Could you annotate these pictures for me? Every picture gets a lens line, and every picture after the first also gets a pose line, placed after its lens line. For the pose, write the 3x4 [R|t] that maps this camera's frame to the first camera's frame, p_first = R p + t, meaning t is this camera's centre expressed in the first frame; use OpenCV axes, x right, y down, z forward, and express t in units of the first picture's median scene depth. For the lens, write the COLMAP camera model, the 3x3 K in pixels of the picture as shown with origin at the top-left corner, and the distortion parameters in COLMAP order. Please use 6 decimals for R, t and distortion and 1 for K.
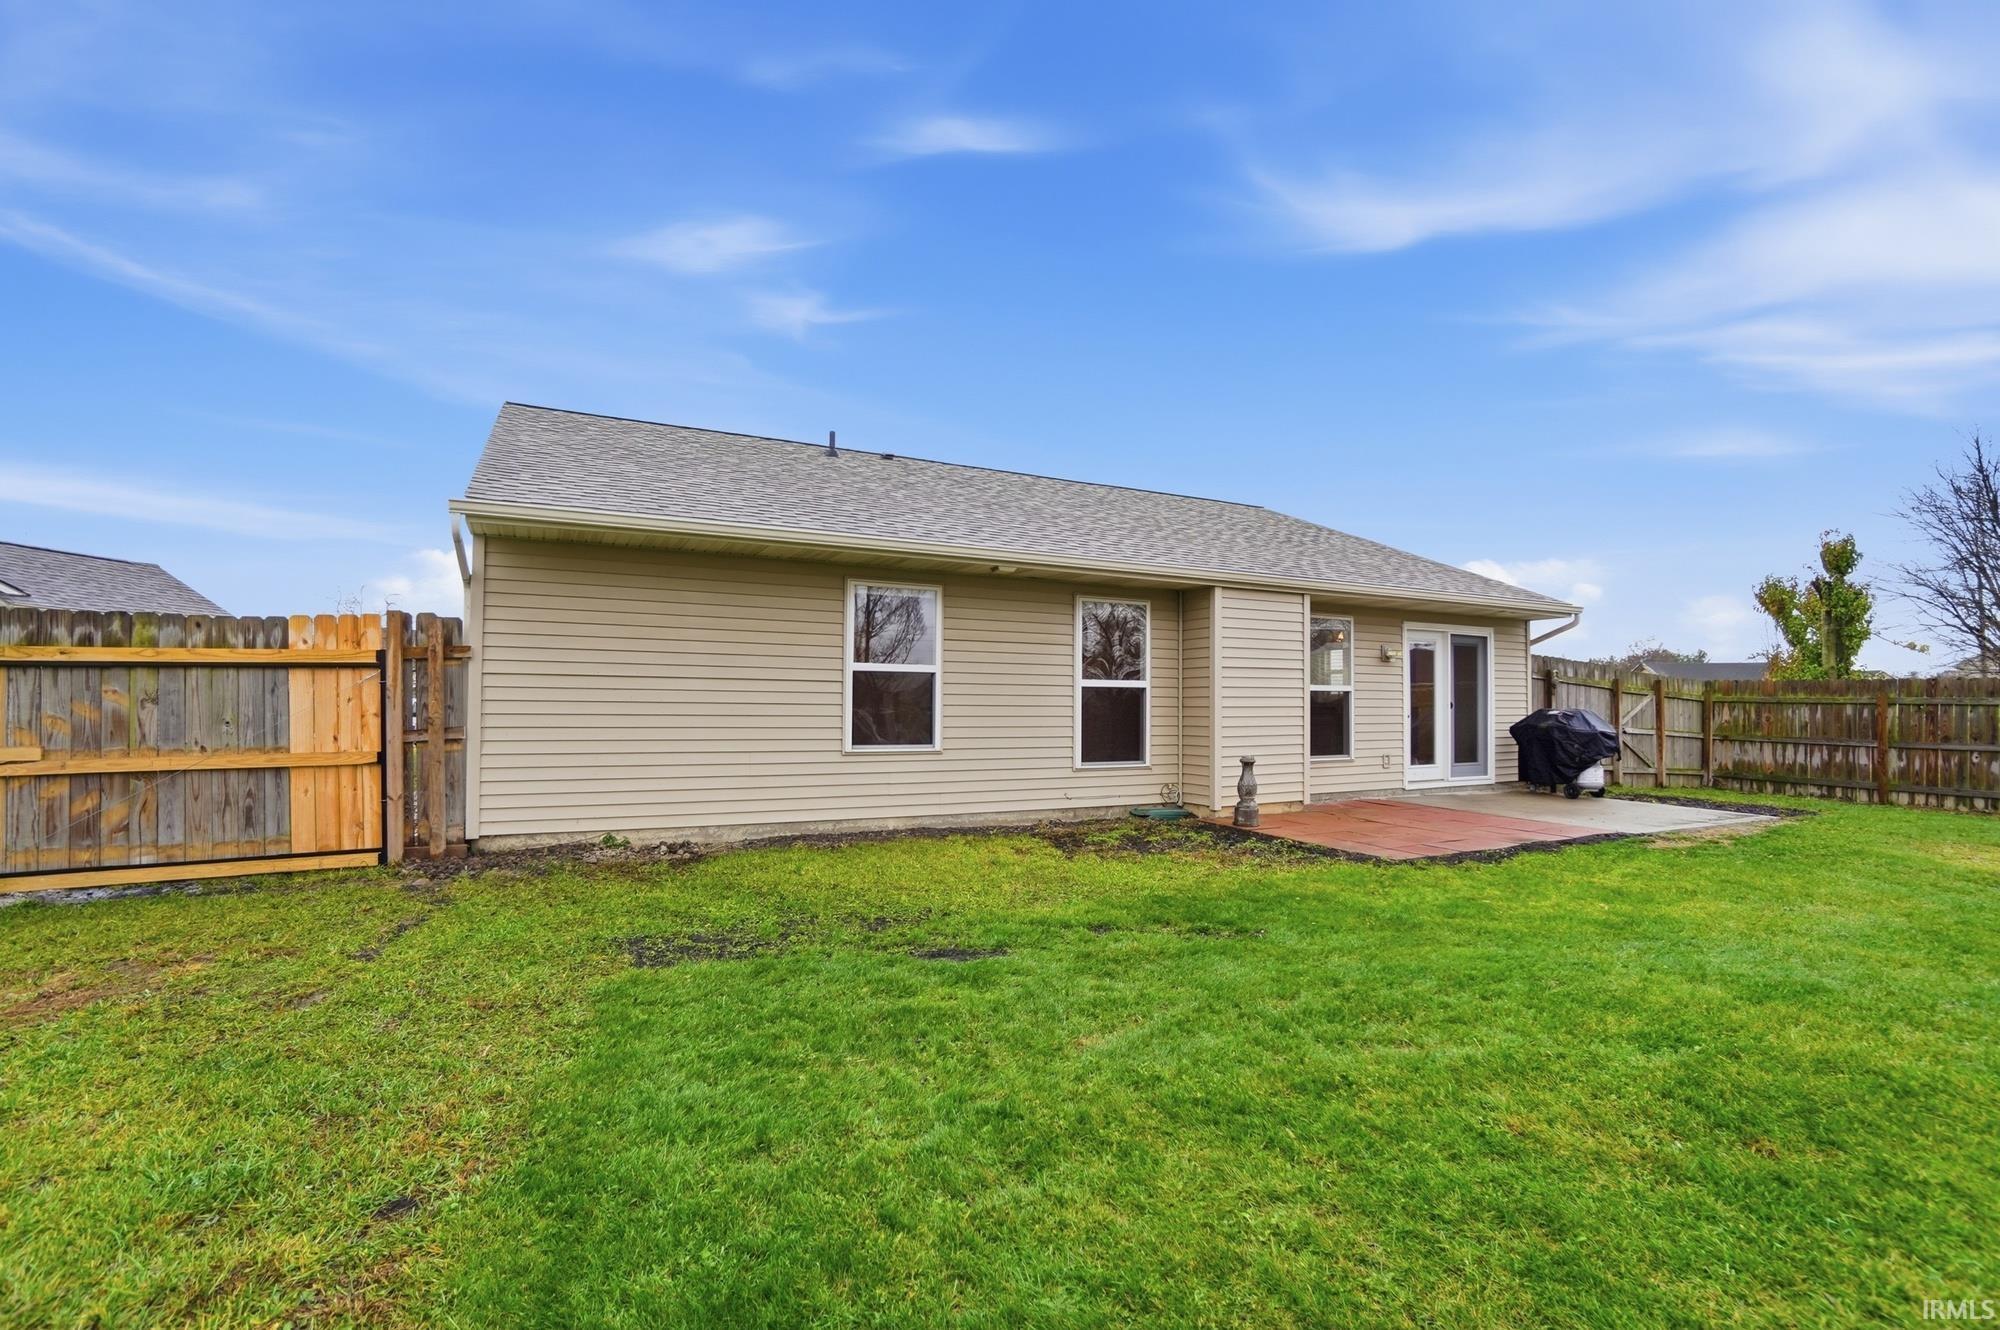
lens RADIAL K [[893.7, 0, 1004.1], [0, 893.7, 676.0], [0, 0, 1]] dist [-0.060243, 0.021420]
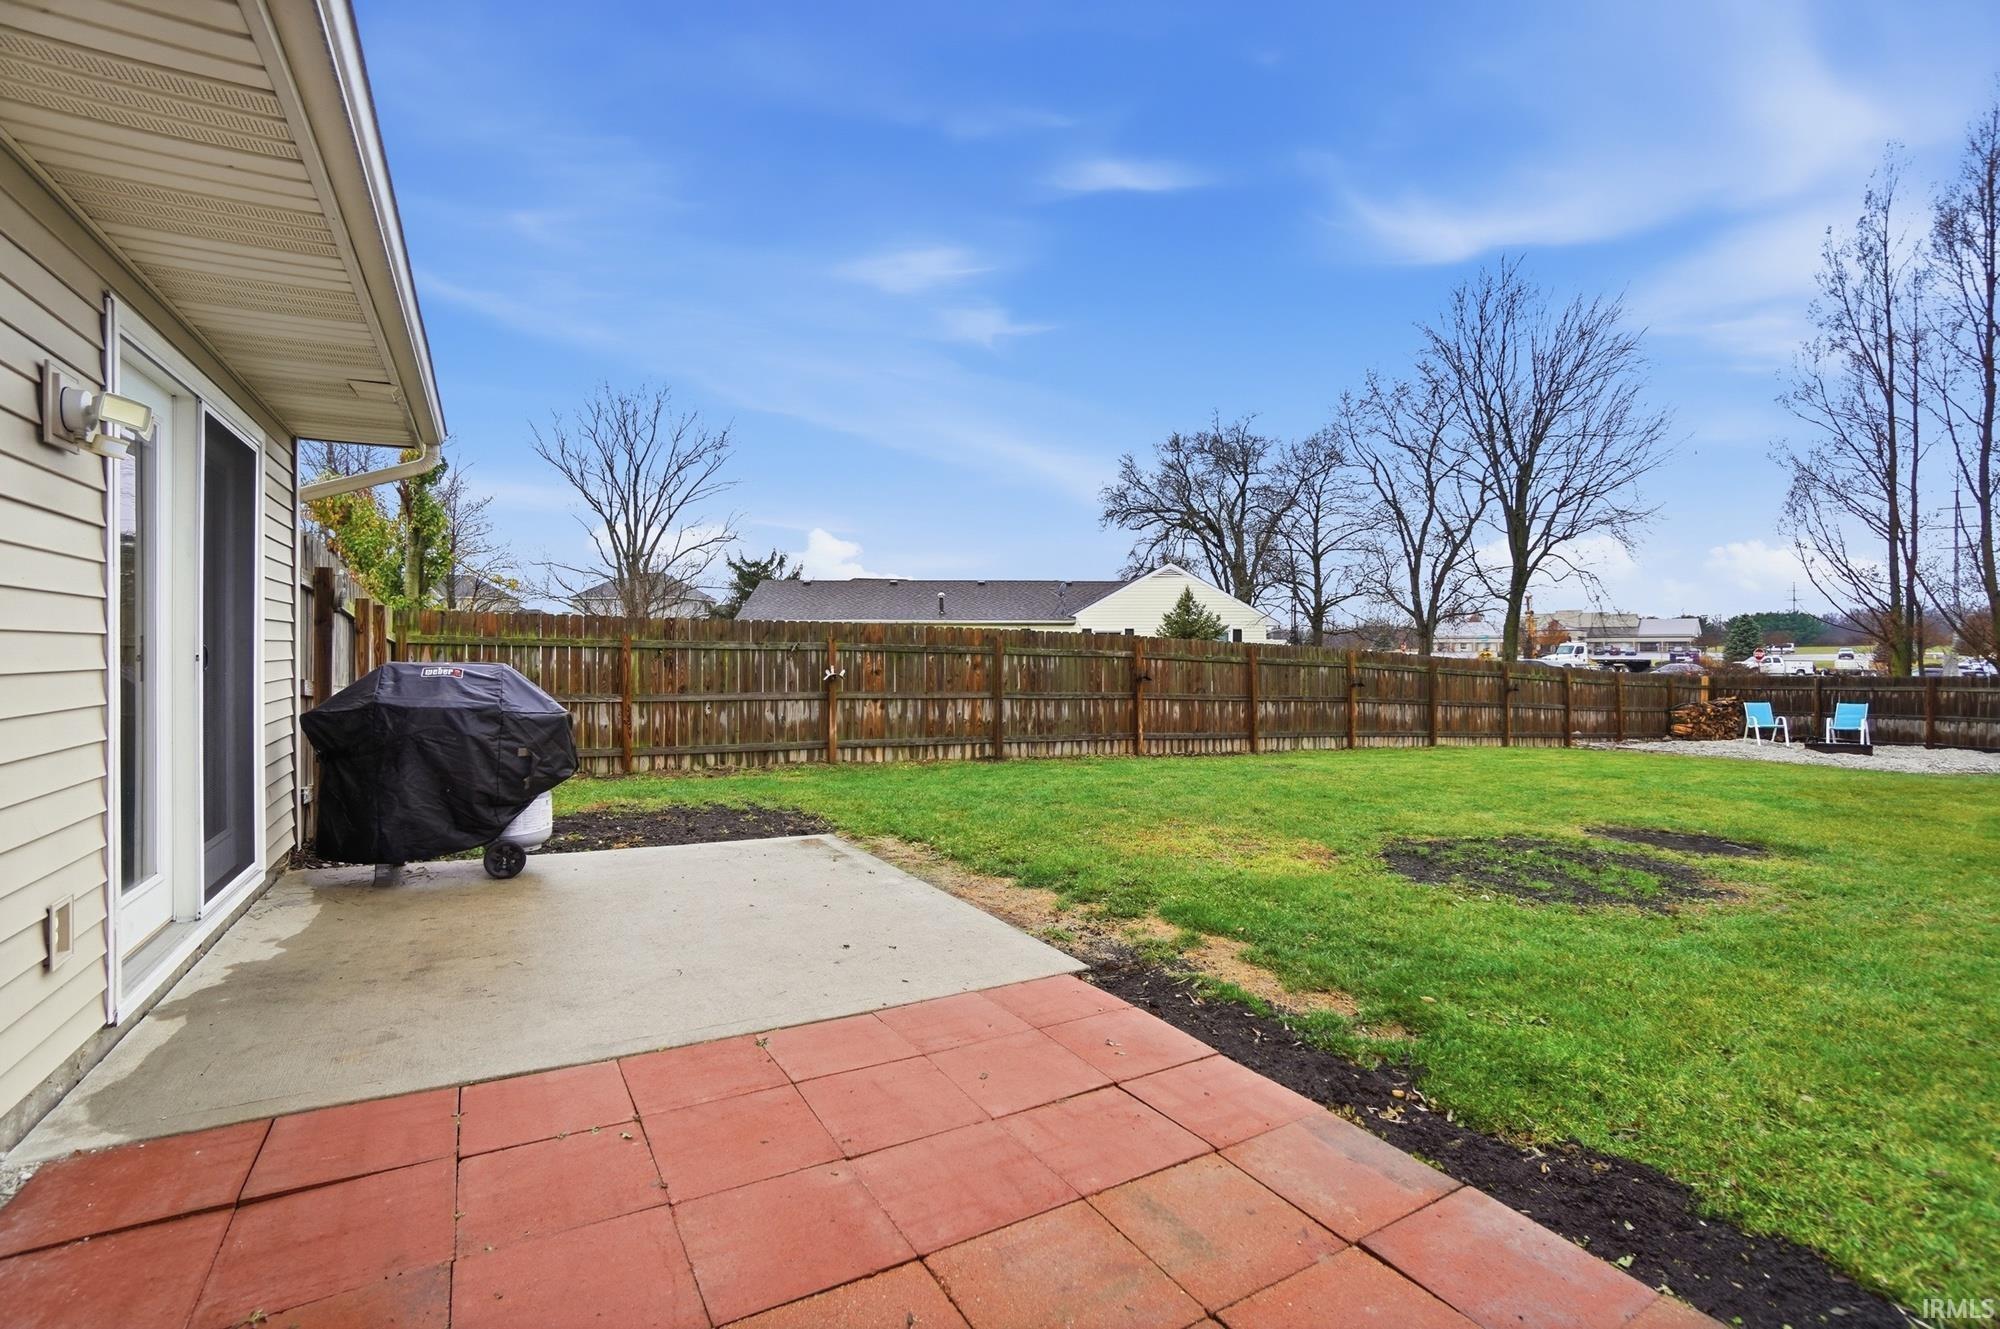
lens RADIAL K [[880.7, 0, 992.9], [0, 880.7, 646.3], [0, 0, 1]] dist [-0.039138, 0.000168]
pose [[-0.043193, -0.001128, 0.999066, 0.269362], [-0.035439, 0.999372, -0.000404, 0.025970], [-0.998438, -0.035423, -0.043206, 0.945279]]
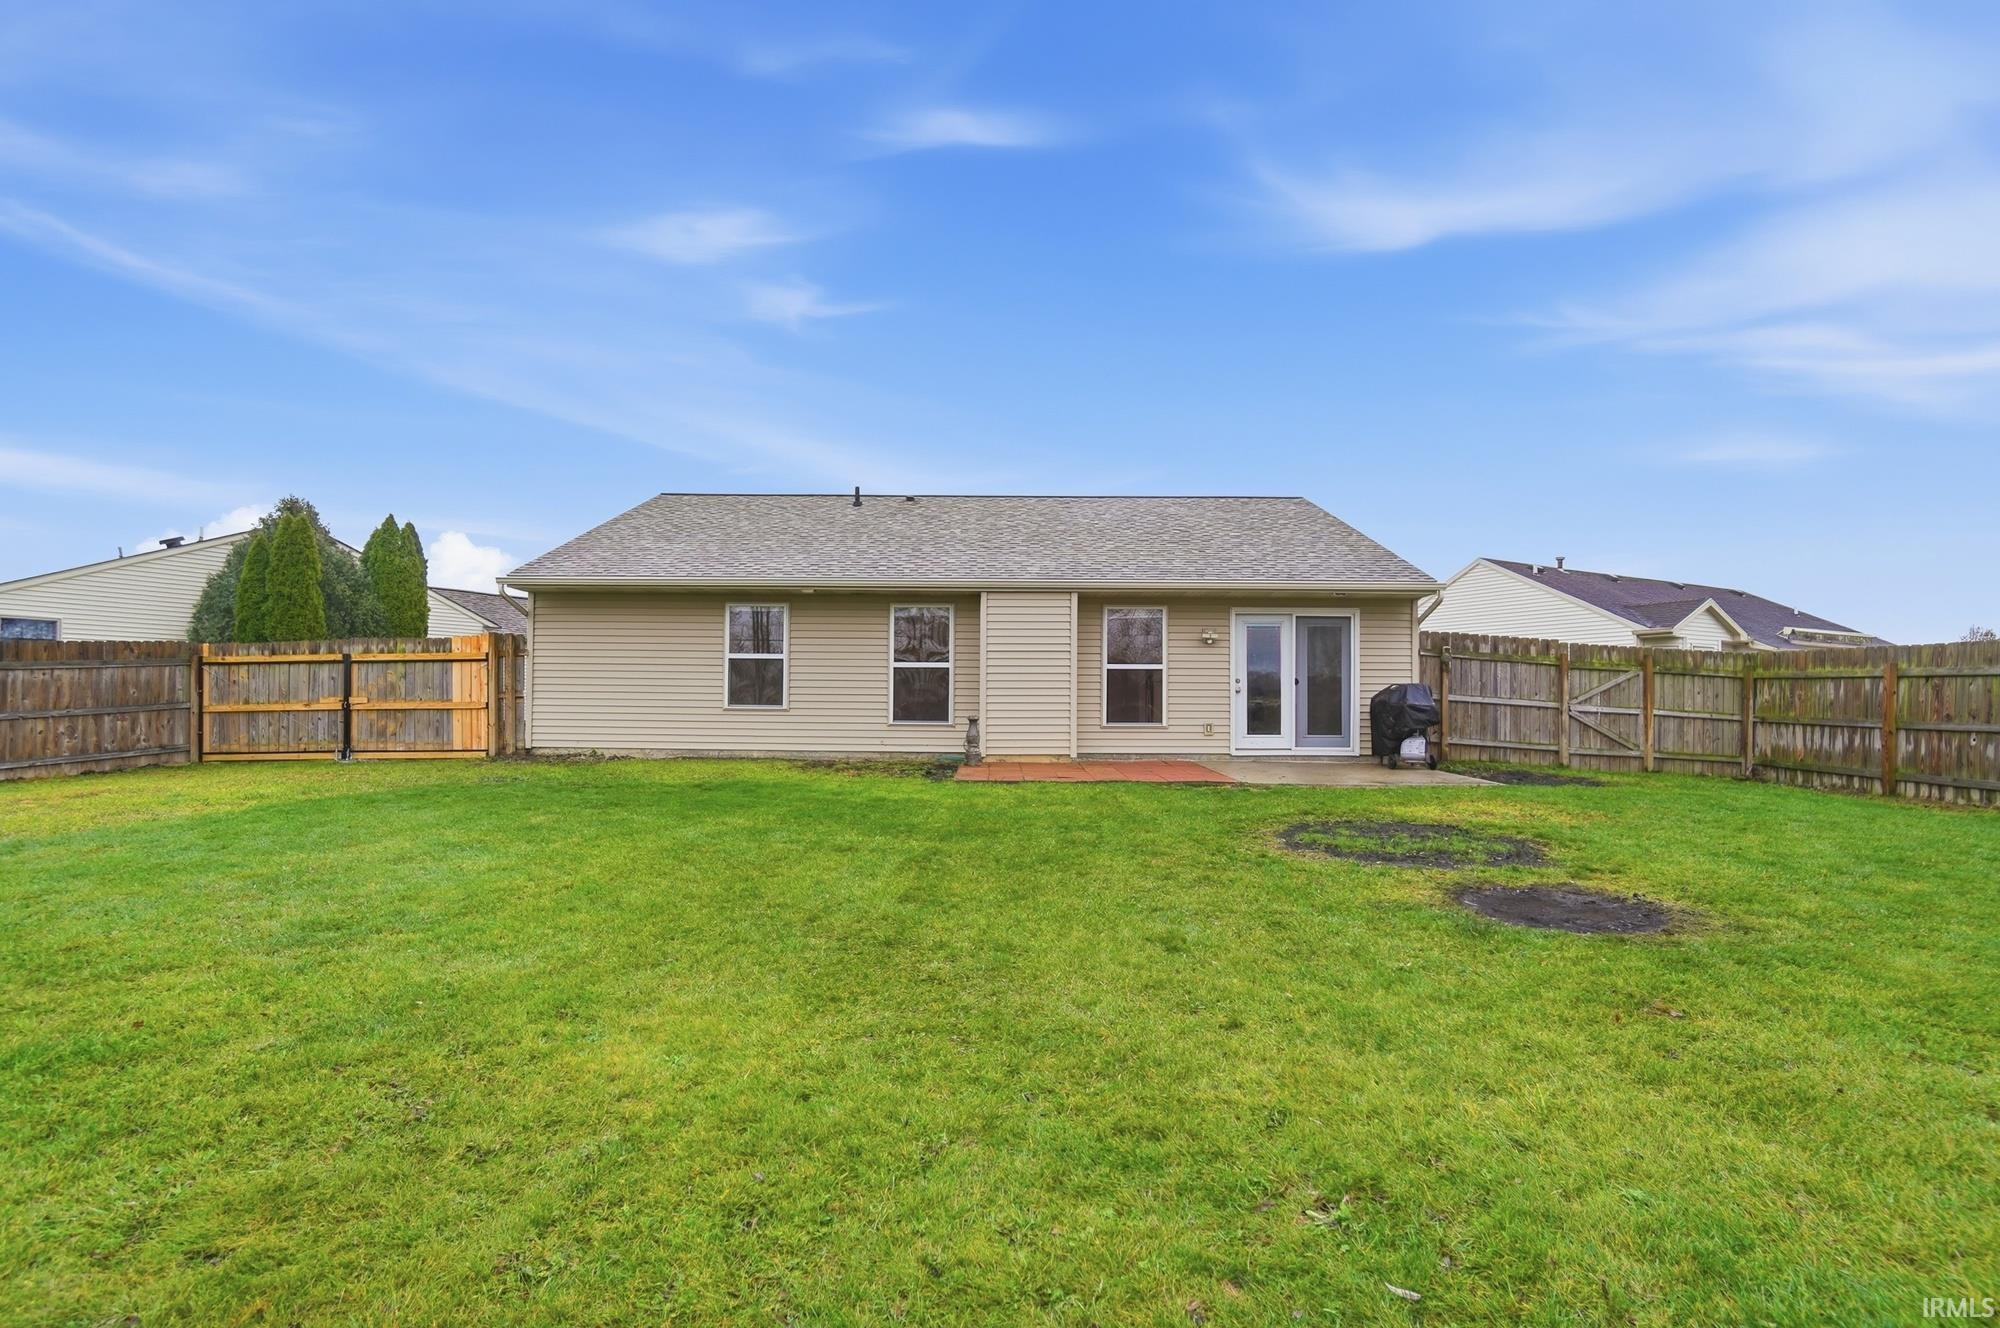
lens RADIAL K [[963.9, 0, 993.3], [0, 963.9, 671.1], [0, 0, 1]] dist [-0.060735, 0.027727]
pose [[0.886568, -0.015288, -0.462345, 0.908761], [0.012940, 0.999882, -0.008250, 0.031972], [0.462416, 0.001331, 0.886662, -0.281949]]
